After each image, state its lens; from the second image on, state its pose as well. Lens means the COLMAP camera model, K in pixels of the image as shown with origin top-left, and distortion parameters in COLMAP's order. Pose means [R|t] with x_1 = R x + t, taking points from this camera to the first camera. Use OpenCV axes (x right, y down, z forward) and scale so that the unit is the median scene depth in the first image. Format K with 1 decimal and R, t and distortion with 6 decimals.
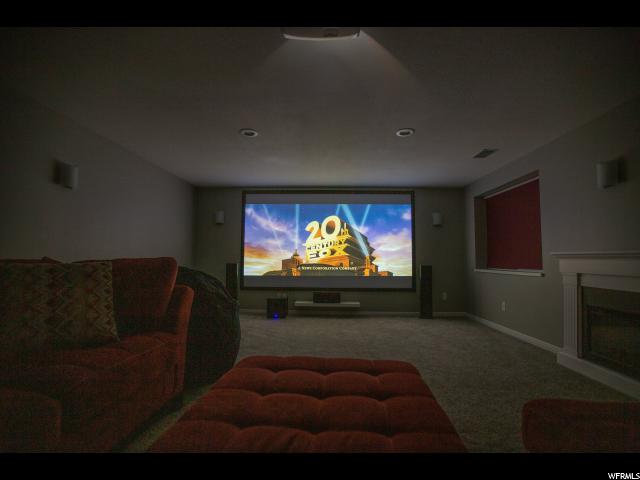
lens RADIAL K [[292.0, 0, 320.0], [0, 292.0, 240.0], [0, 0, 1]] dist [-0.031182, 0.000282]
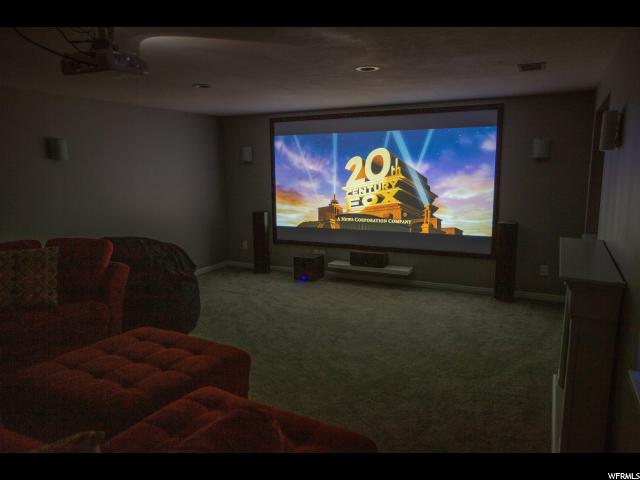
lens RADIAL K [[466.1, 0, 320.0], [0, 466.1, 240.0], [0, 0, 1]] dist [0.000758, -0.000117]
pose [[0.910775, 0.047508, -0.410162, 0.391445], [0.043605, 0.976737, 0.209959, -0.110080], [0.410595, -0.209111, 0.887516, -0.122265]]
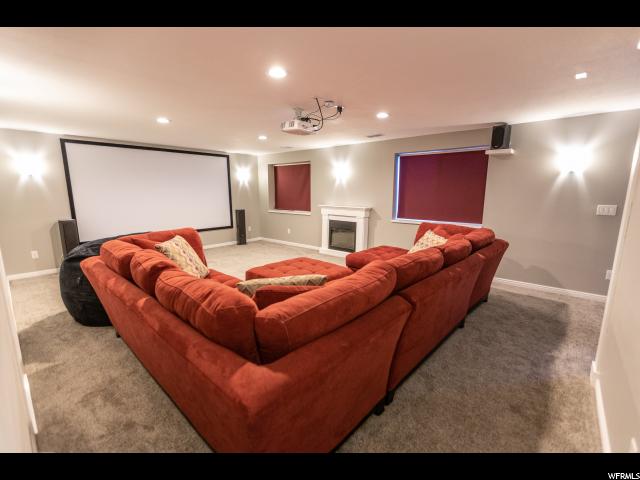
lens RADIAL K [[286.1, 0, 317.0], [0, 286.1, 239.6], [0, 0, 1]] dist [0.000064, 0.000029]
pose [[0.645285, -0.142772, 0.750482, -0.471700], [-0.044850, 0.973607, 0.223783, -0.100381], [-0.762624, -0.178063, 0.621850, -0.215753]]
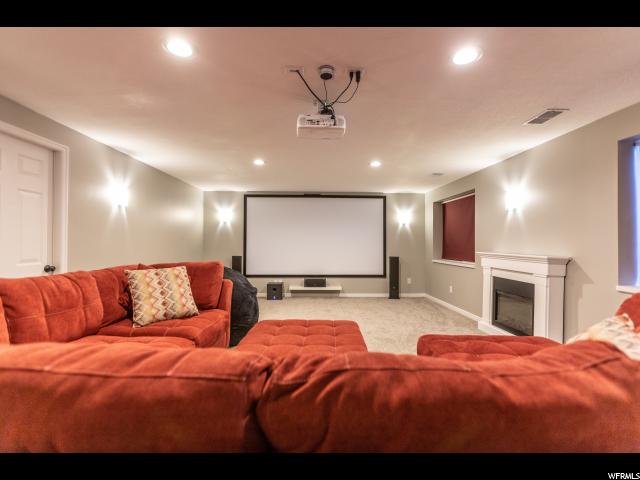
lens RADIAL K [[286.1, 0, 317.0], [0, 286.1, 239.6], [0, 0, 1]] dist [0.000064, 0.000029]
pose [[0.998924, -0.003870, 0.046223, -0.023123], [0.001257, 0.998406, 0.056427, -0.051444], [-0.046368, -0.056308, 0.997336, -0.193864]]
